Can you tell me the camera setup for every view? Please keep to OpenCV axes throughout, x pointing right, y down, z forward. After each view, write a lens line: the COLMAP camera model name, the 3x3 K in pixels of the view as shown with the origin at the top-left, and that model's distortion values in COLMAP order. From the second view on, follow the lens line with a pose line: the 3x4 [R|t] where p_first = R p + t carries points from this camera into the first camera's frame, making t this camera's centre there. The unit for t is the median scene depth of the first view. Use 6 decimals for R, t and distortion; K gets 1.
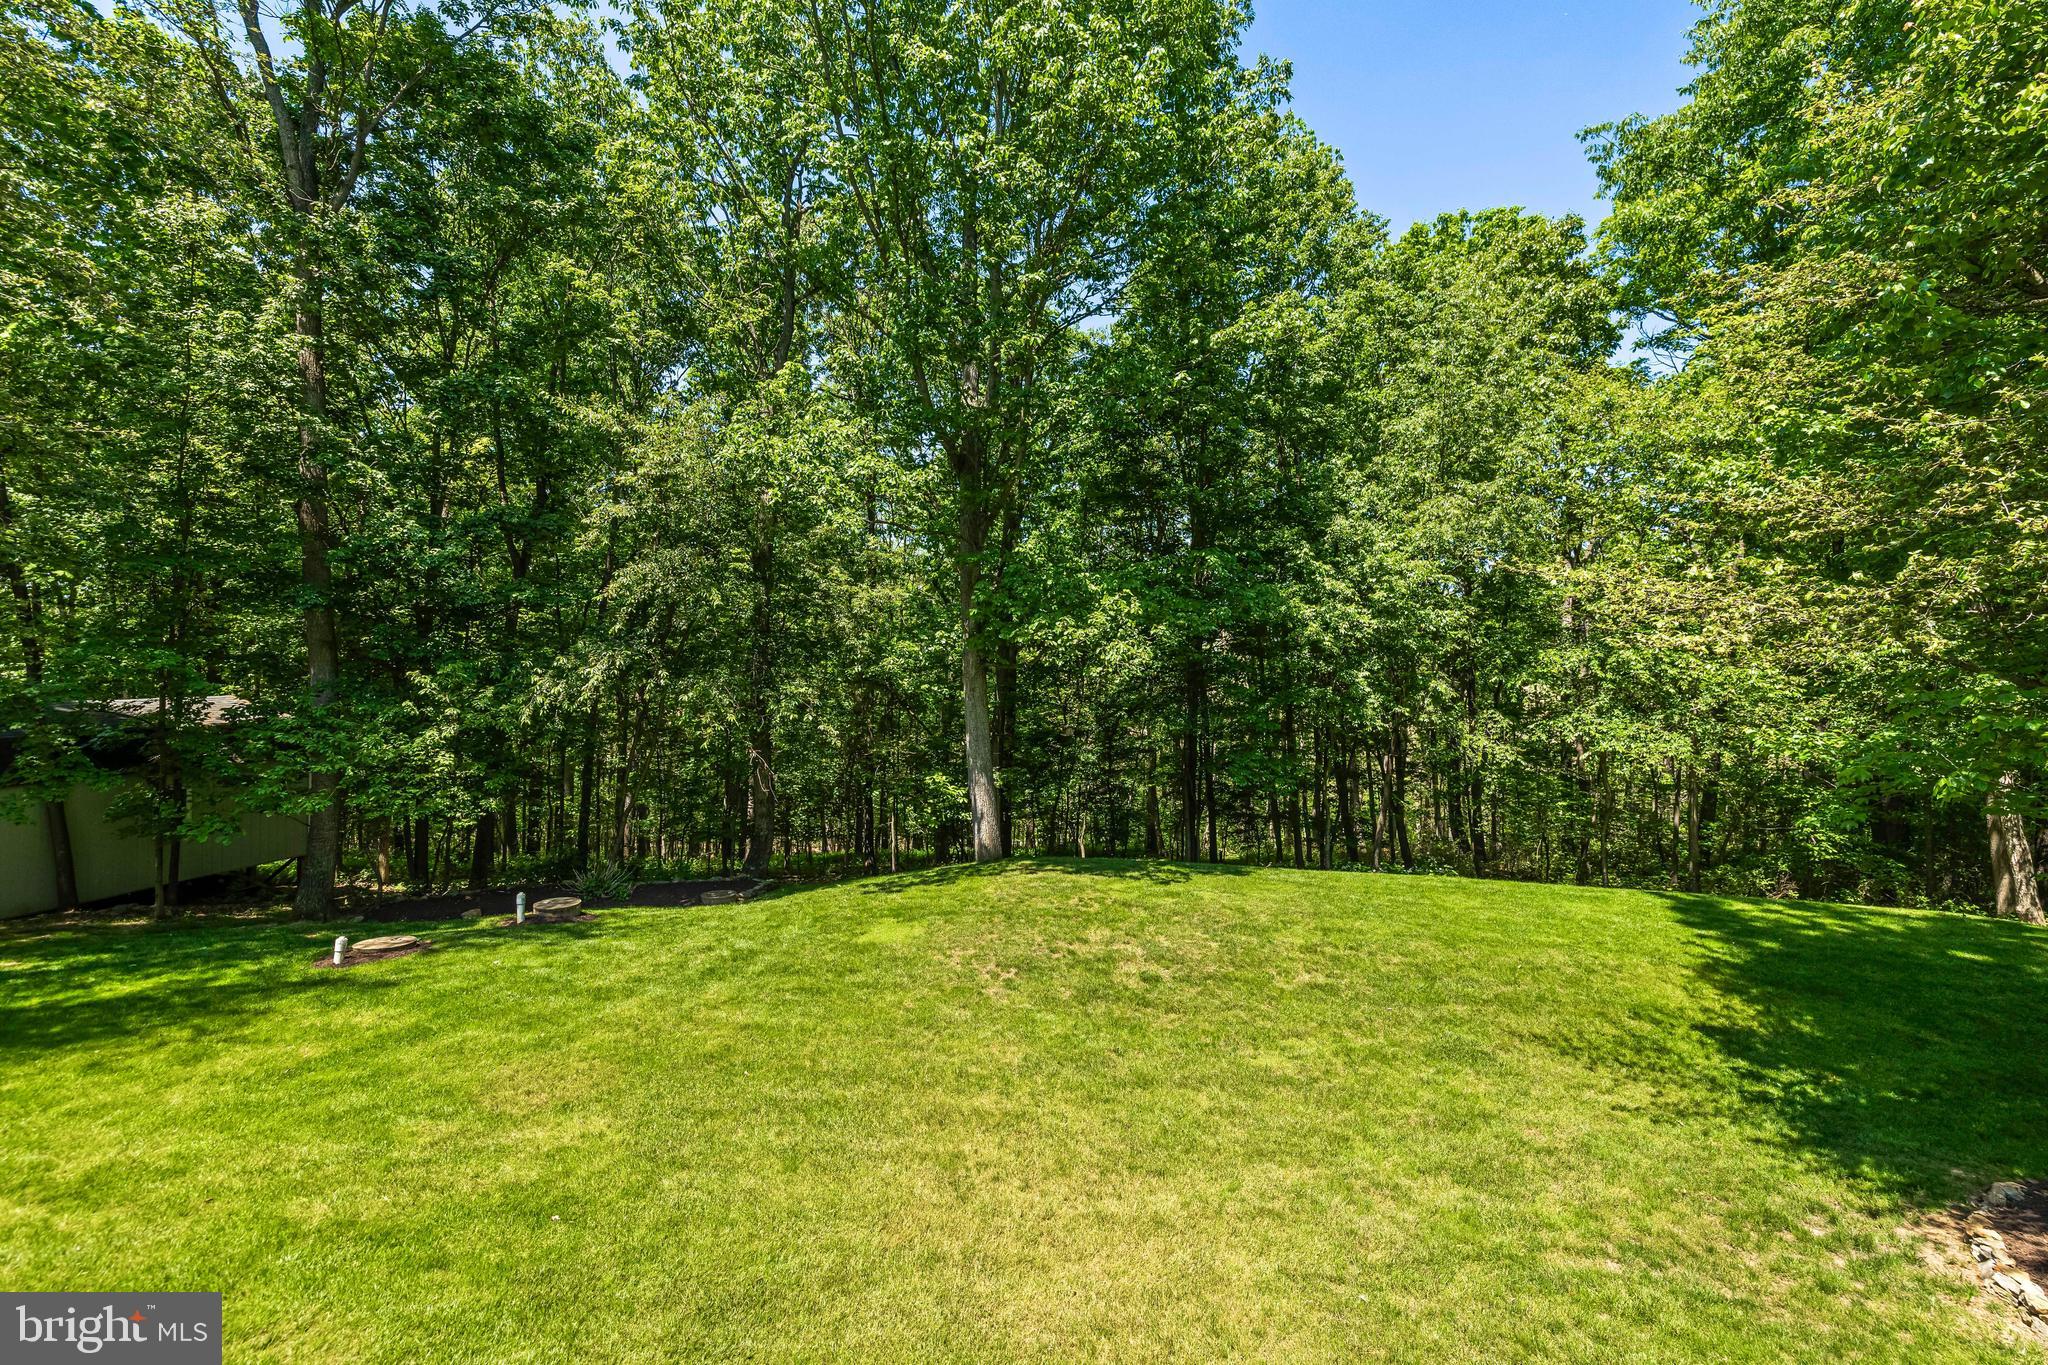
lens RADIAL K [[862.2, 0, 1026.6], [0, 862.2, 673.3], [0, 0, 1]] dist [0.003143, 0.000707]
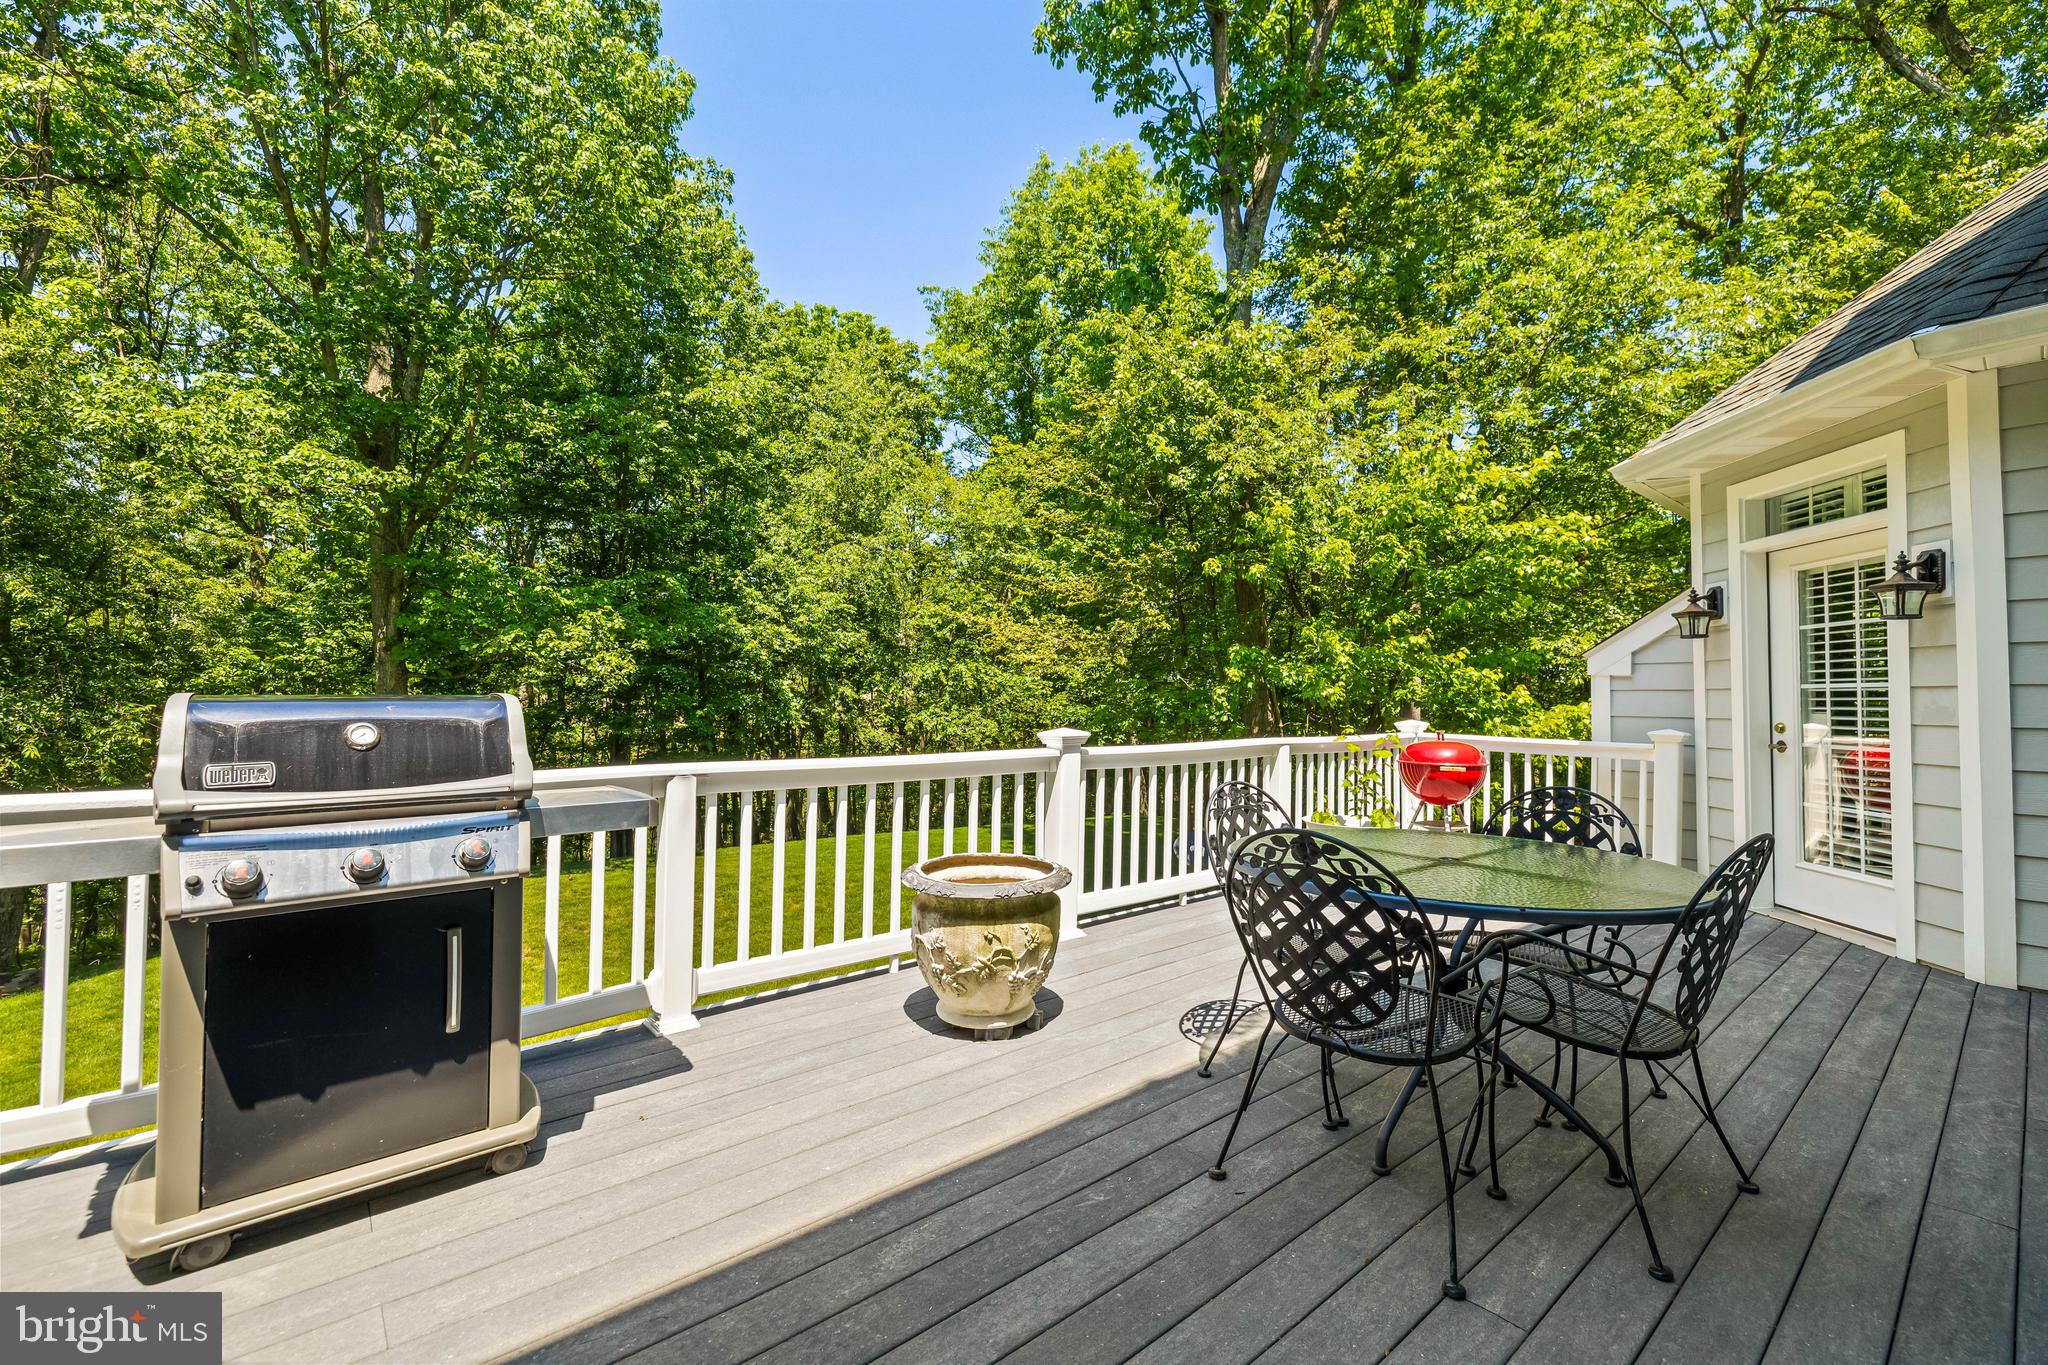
lens RADIAL K [[862.2, 0, 1038.2], [0, 862.2, 672.9], [0, 0, 1]] dist [0.003143, 0.000707]
pose [[0.733199, -0.001357, 0.680013, -0.211180], [0.012986, 0.999844, -0.012006, 0.007687], [-0.679890, 0.017633, 0.733102, -0.162103]]
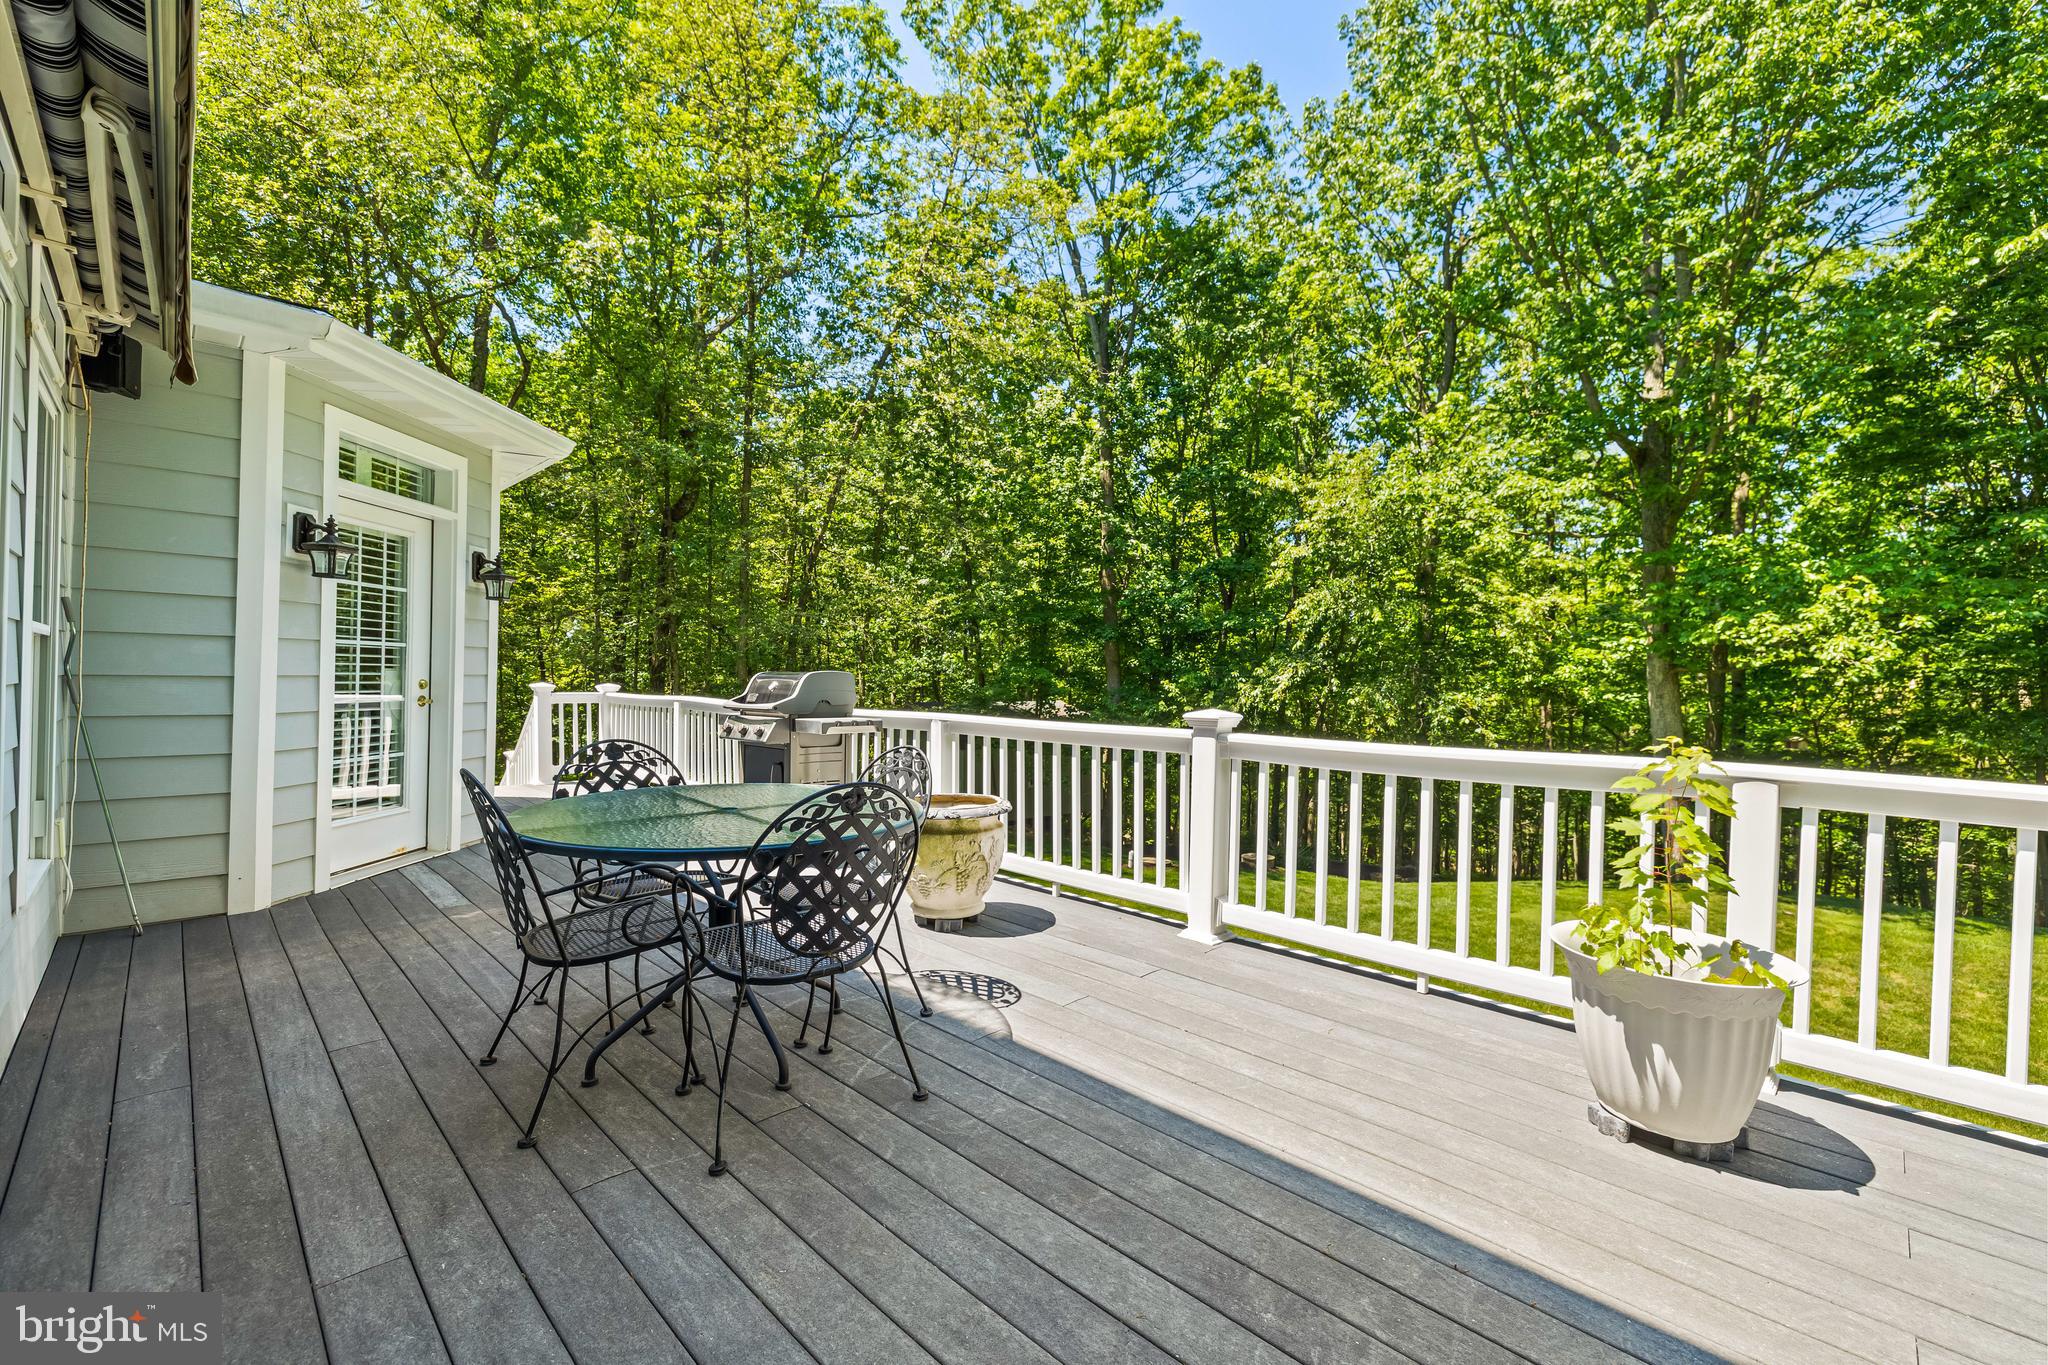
lens RADIAL K [[862.2, 0, 1025.3], [0, 862.2, 679.9], [0, 0, 1]] dist [0.003143, 0.000707]
pose [[0.729074, -0.012351, -0.684323, 0.091364], [0.002181, 0.999874, -0.015722, 0.016592], [0.684431, 0.009970, 0.729009, -0.181761]]
